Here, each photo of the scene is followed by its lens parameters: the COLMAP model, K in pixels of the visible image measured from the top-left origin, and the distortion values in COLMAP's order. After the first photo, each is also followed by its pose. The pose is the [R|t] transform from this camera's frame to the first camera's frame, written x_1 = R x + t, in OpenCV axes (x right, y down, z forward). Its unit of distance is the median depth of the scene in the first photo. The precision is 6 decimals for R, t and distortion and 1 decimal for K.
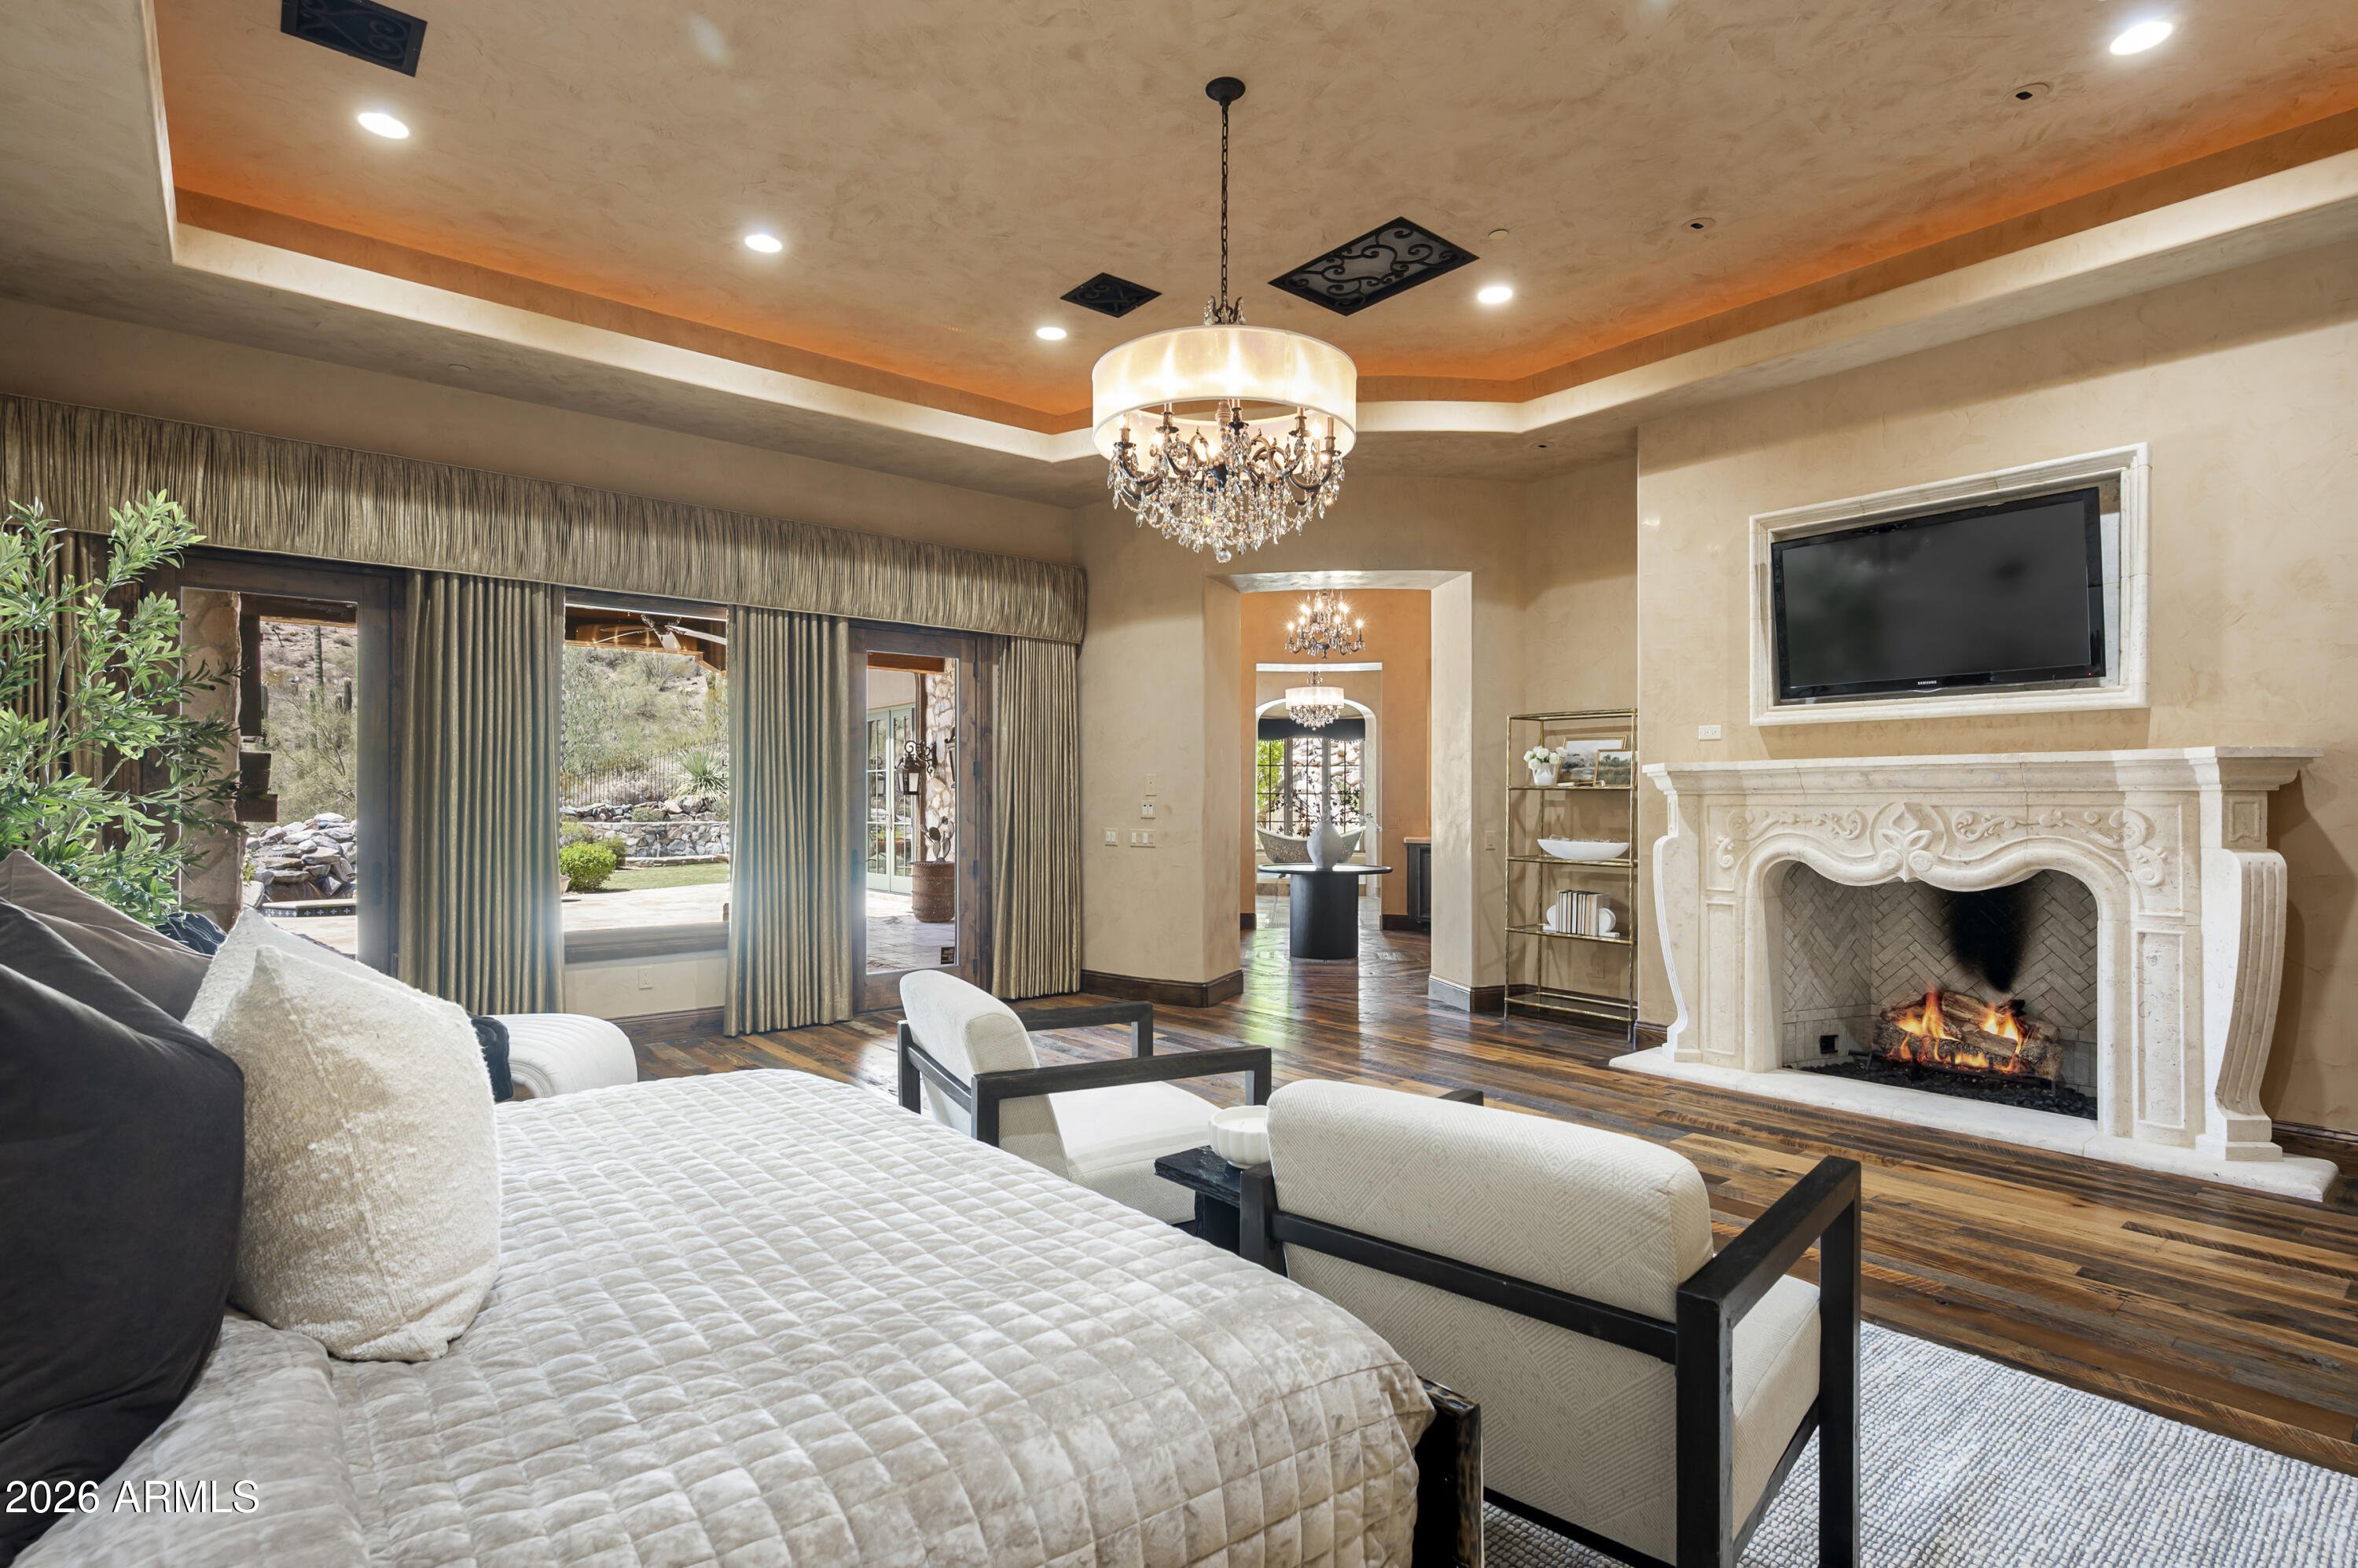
lens RADIAL K [[1151.2, 0, 1173.0], [0, 1151.2, 797.2], [0, 0, 1]] dist [-0.000510, -0.000099]
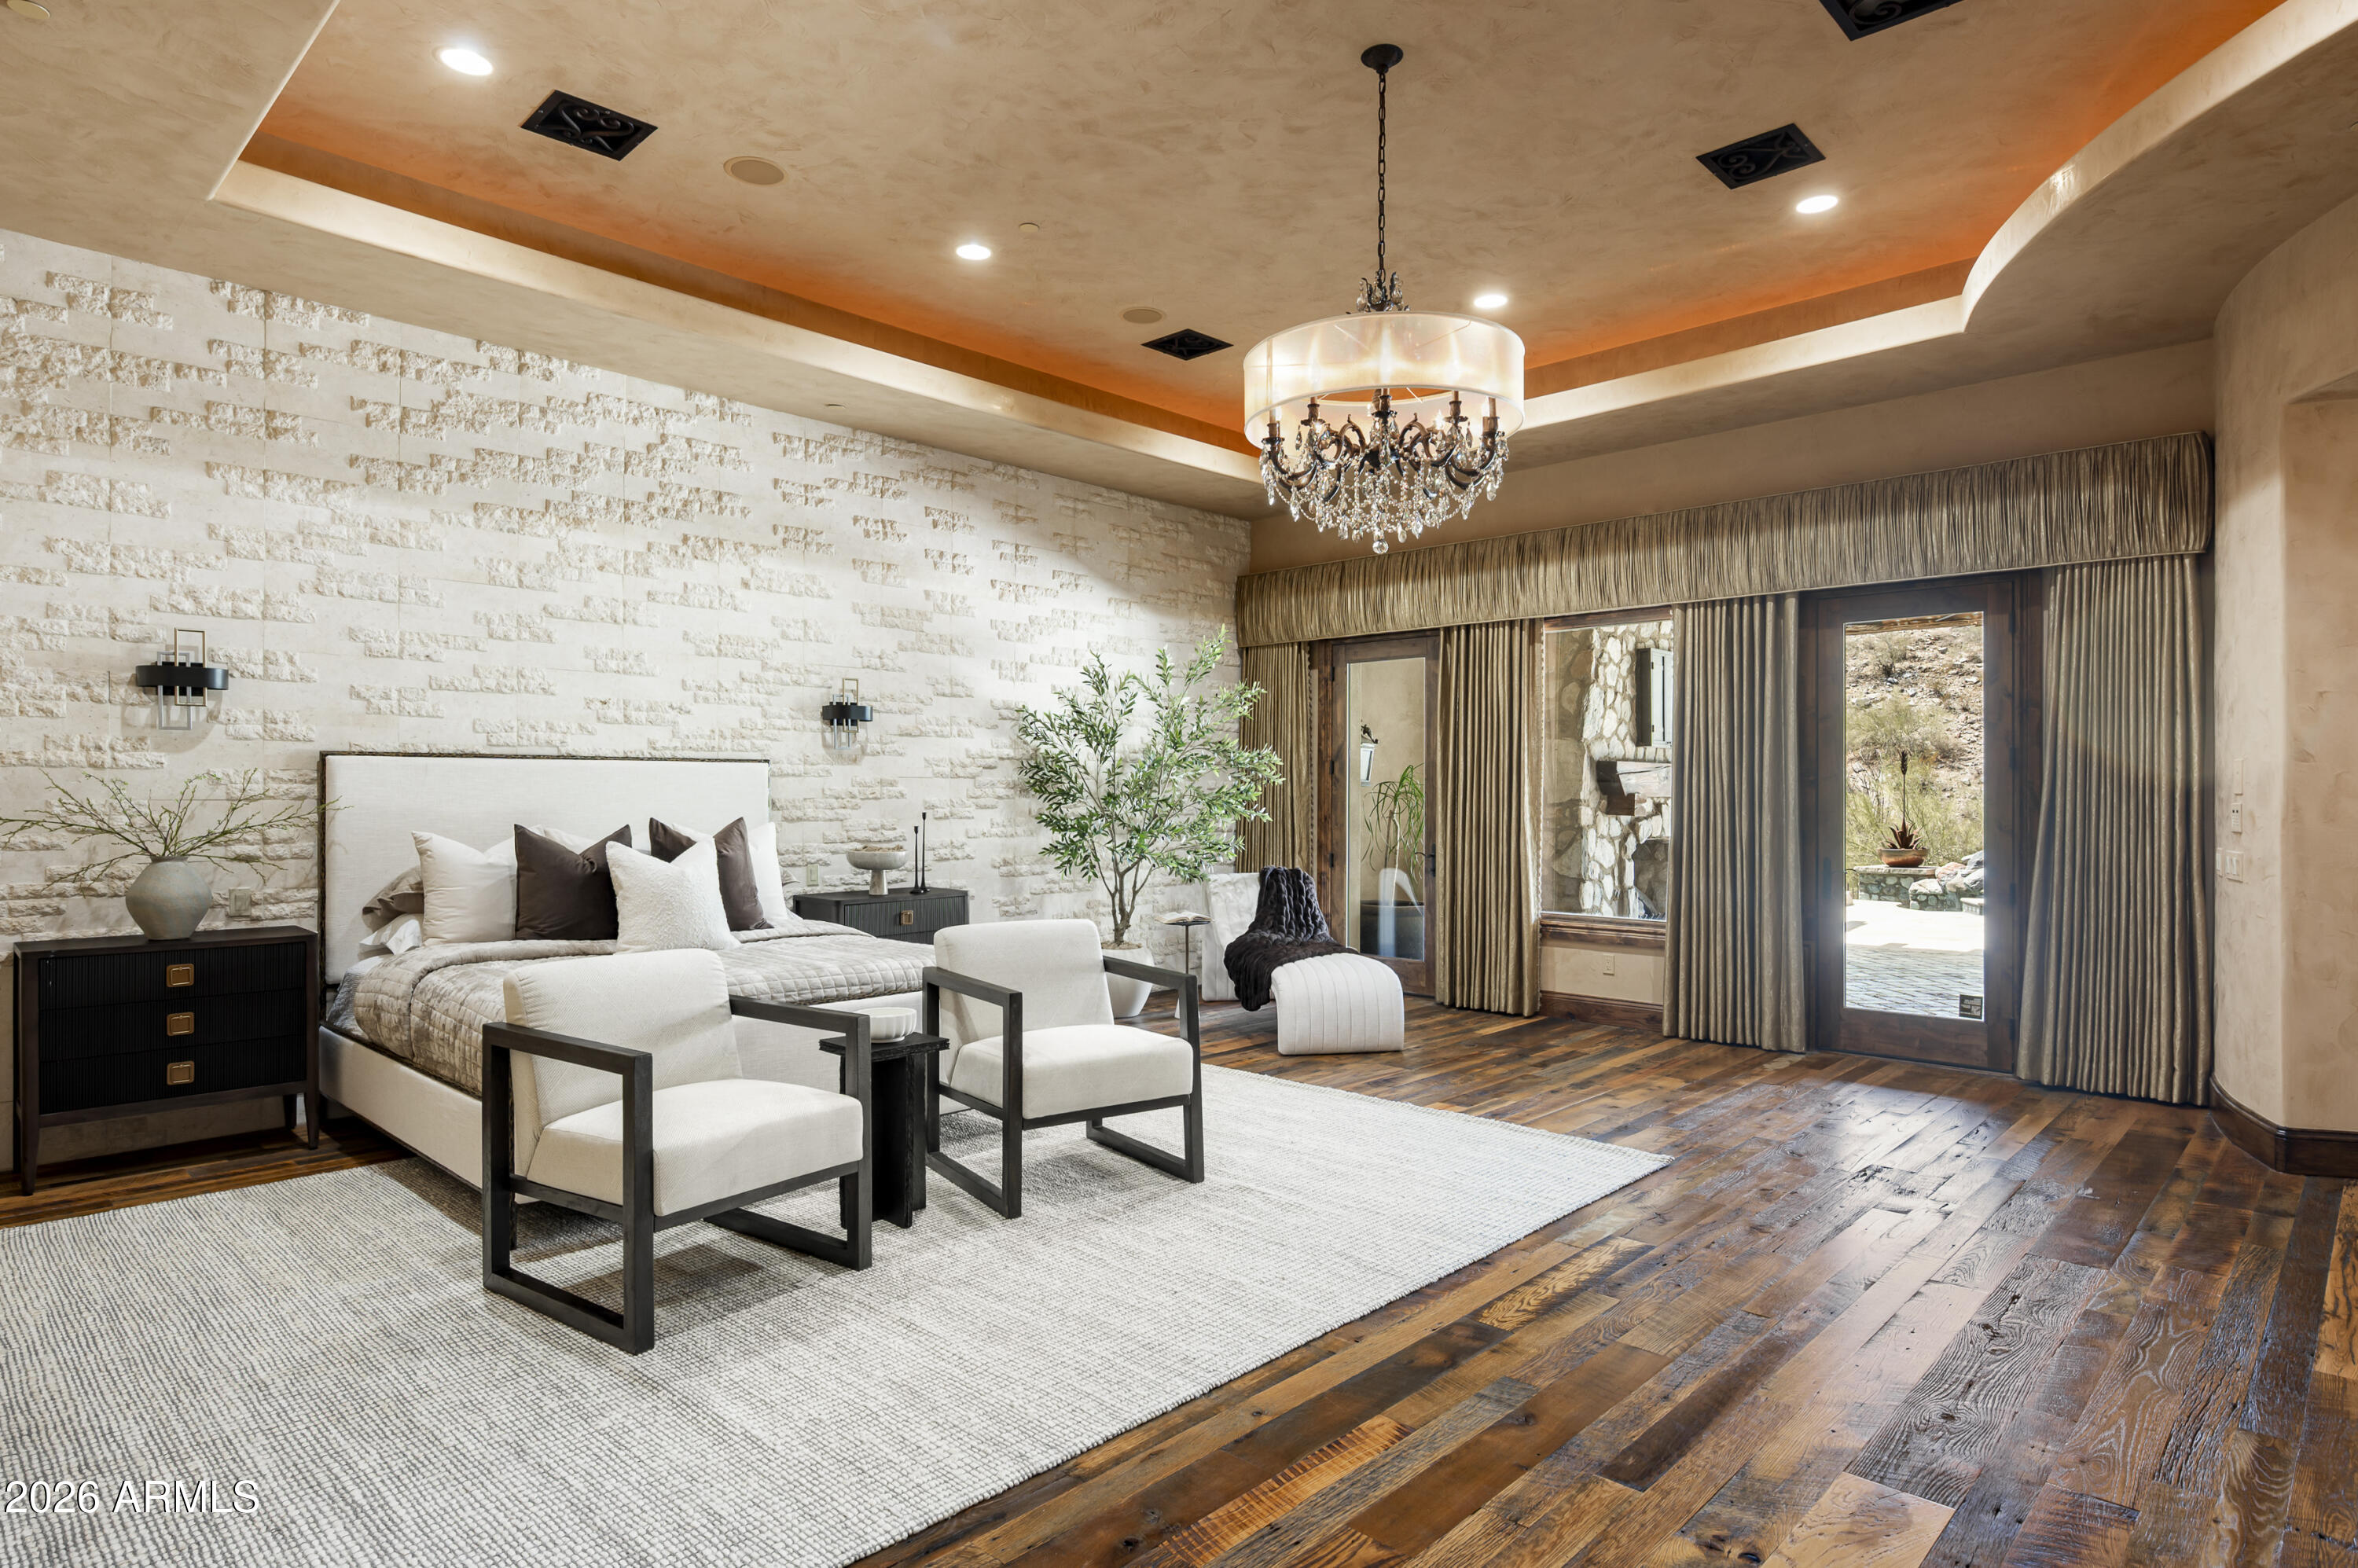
lens RADIAL K [[1299.8, 0, 1174.9], [0, 1299.8, 790.9], [0, 0, 1]] dist [-0.001043, -0.000029]
pose [[0.104650, -0.003186, -0.994504, 0.672356], [0.002521, 0.999993, -0.002939, -0.003184], [0.994506, -0.002200, 0.104658, 0.440157]]
